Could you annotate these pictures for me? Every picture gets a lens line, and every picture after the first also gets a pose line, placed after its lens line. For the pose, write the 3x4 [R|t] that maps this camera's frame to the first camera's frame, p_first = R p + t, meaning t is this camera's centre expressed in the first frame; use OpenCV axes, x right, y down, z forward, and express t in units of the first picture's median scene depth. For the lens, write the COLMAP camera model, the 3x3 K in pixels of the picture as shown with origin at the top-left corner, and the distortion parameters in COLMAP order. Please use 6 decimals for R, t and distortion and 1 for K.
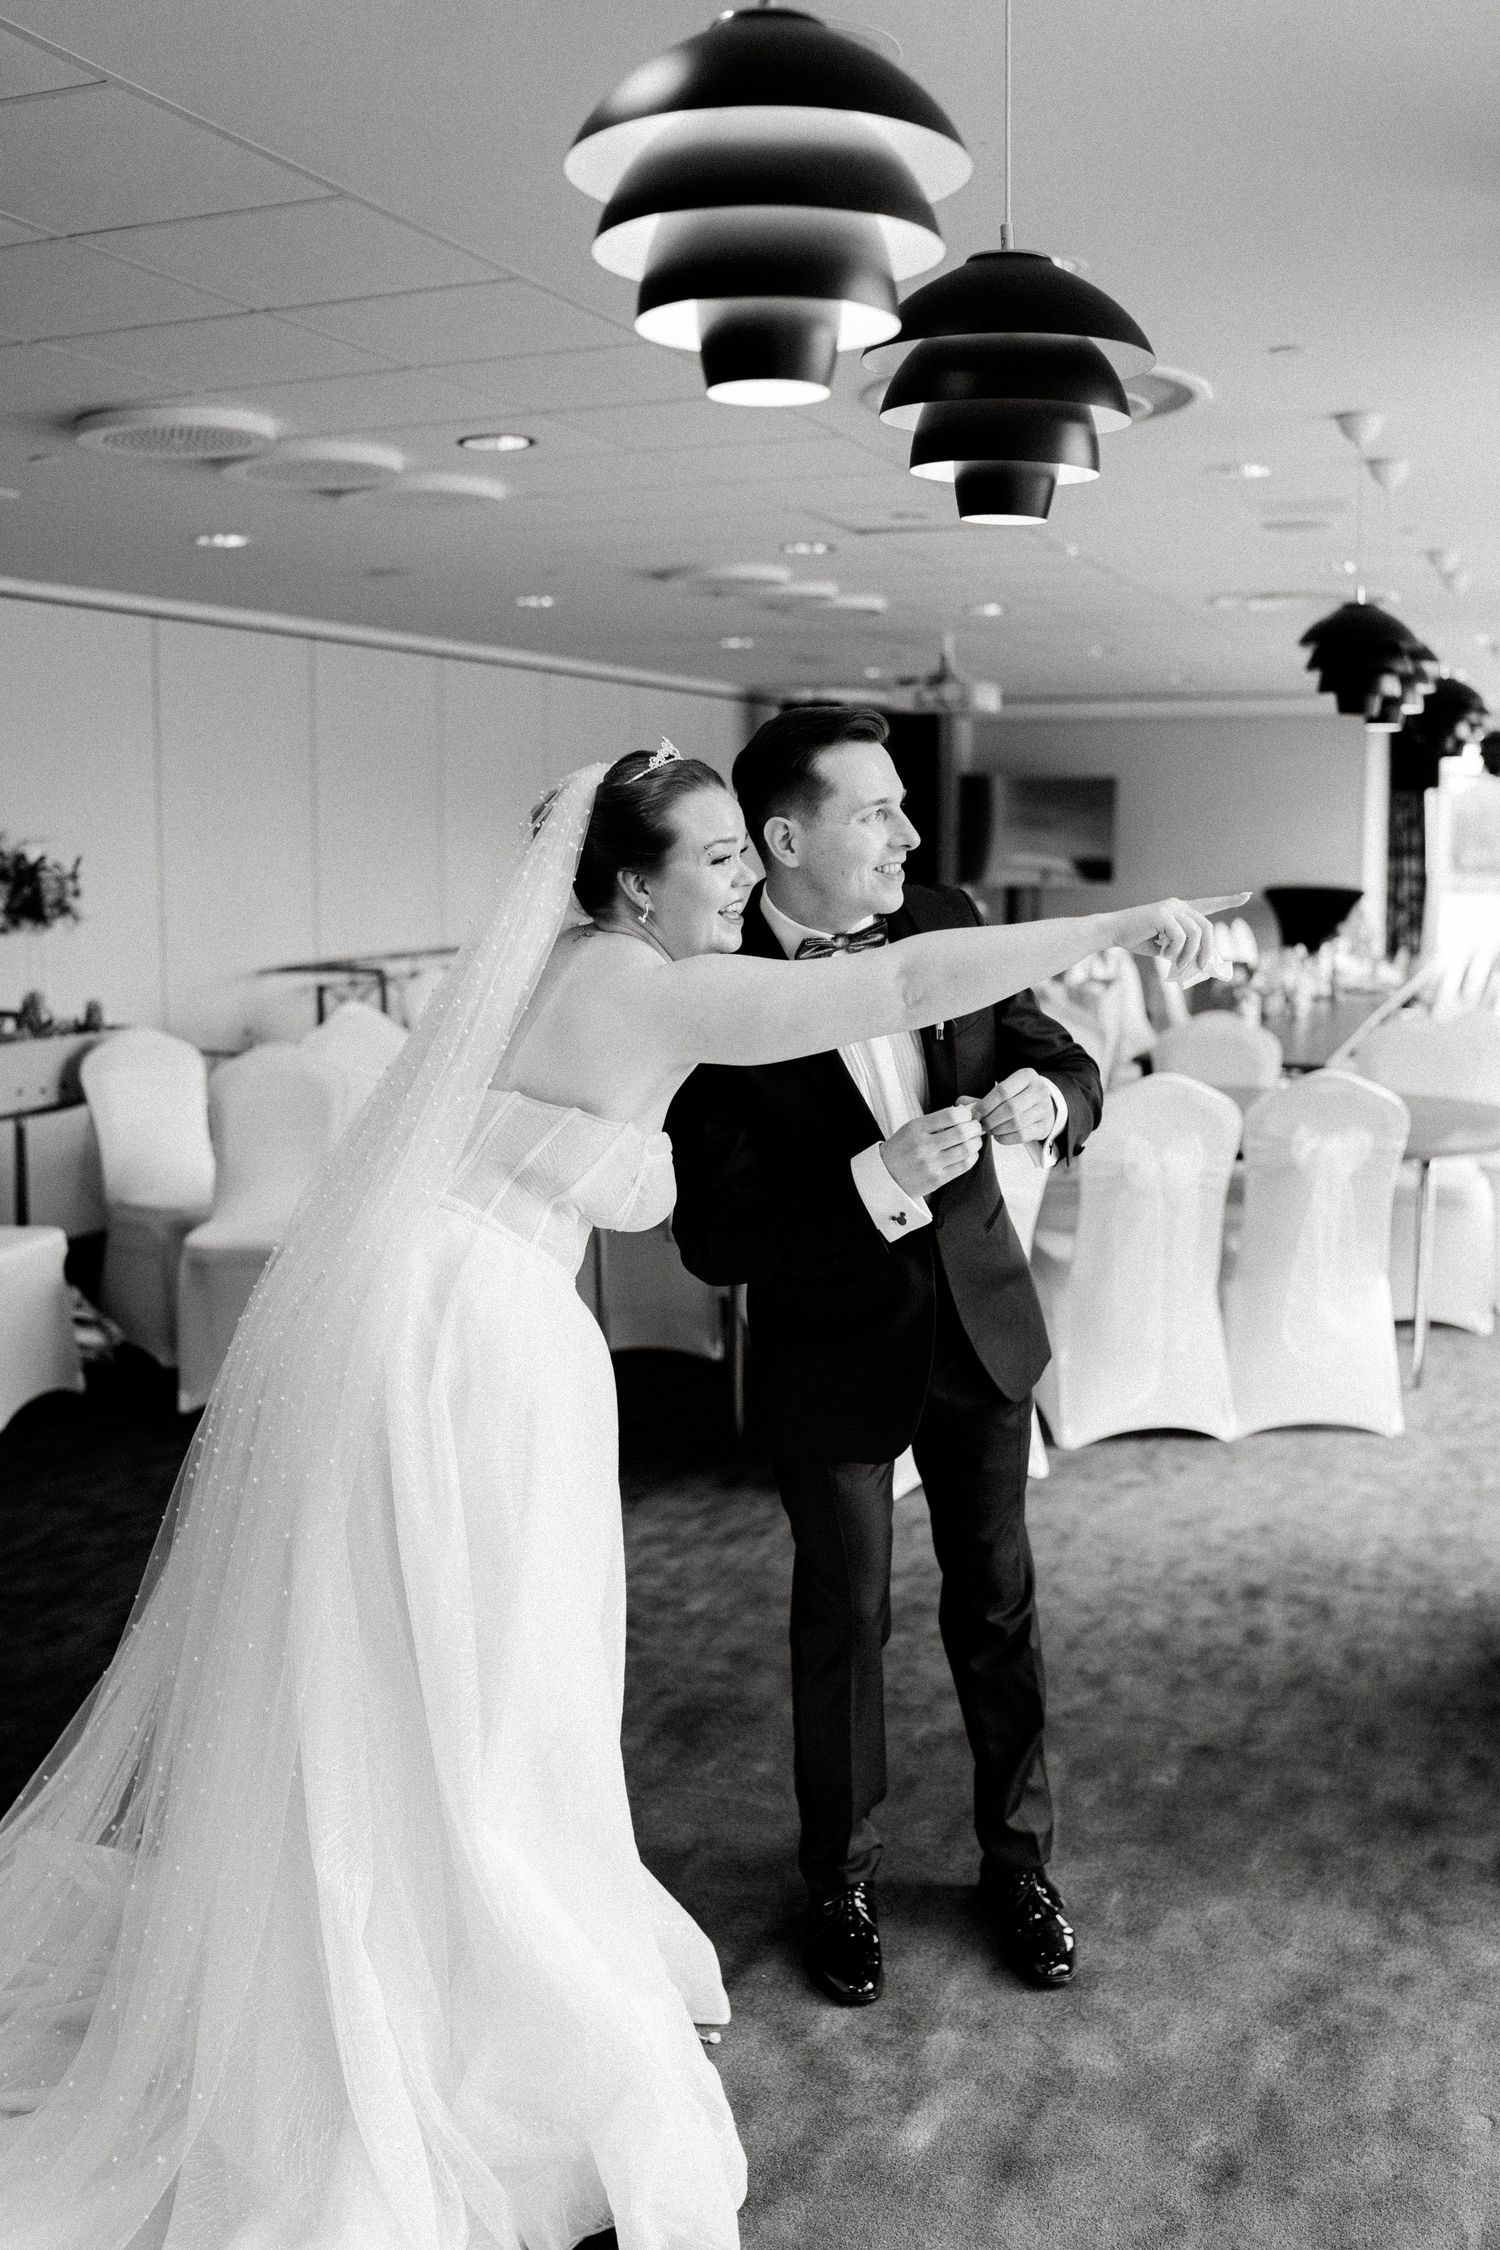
lens RADIAL K [[2269.1, 0, 754.0], [0, 2269.1, 1160.0], [0, 0, 1]] dist [-0.000283, 0.010986]
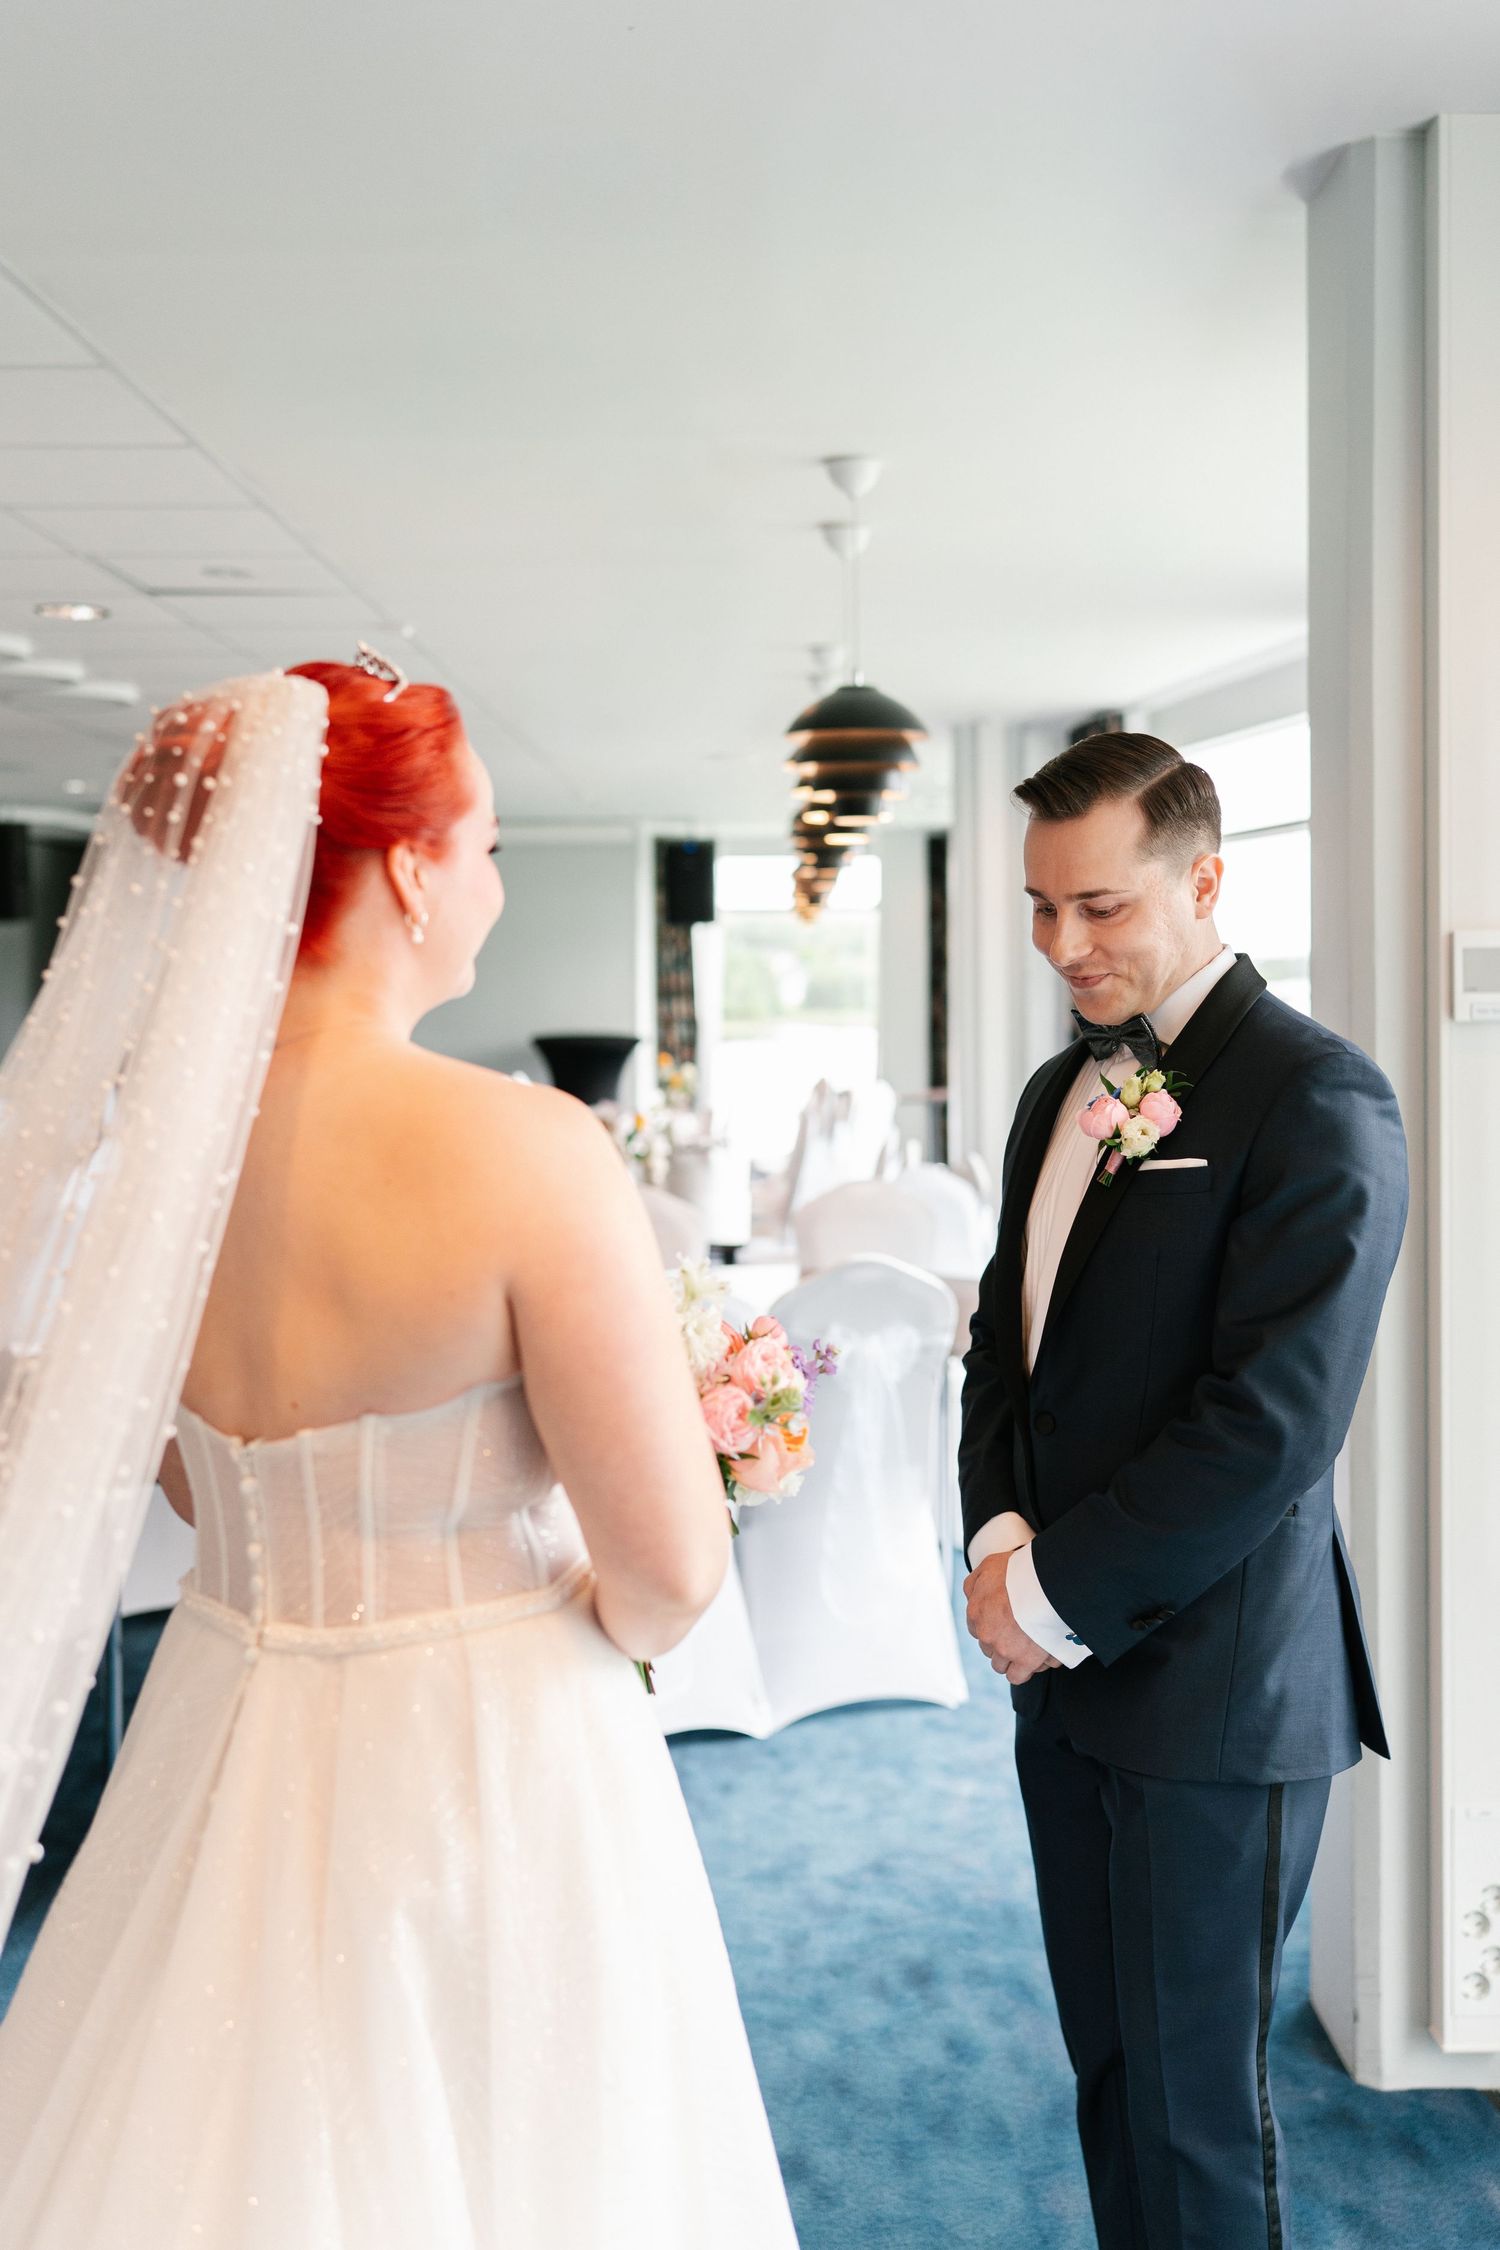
lens RADIAL K [[2429.1, 0, 826.1], [0, 2429.1, 1075.8], [0, 0, 1]] dist [0.004702, 0.012841]
pose [[0.922574, -0.025099, 0.385003, -0.063138], [0.065101, 0.993701, -0.091217, -0.017742], [-0.380288, 0.109218, 0.918397, 0.152123]]
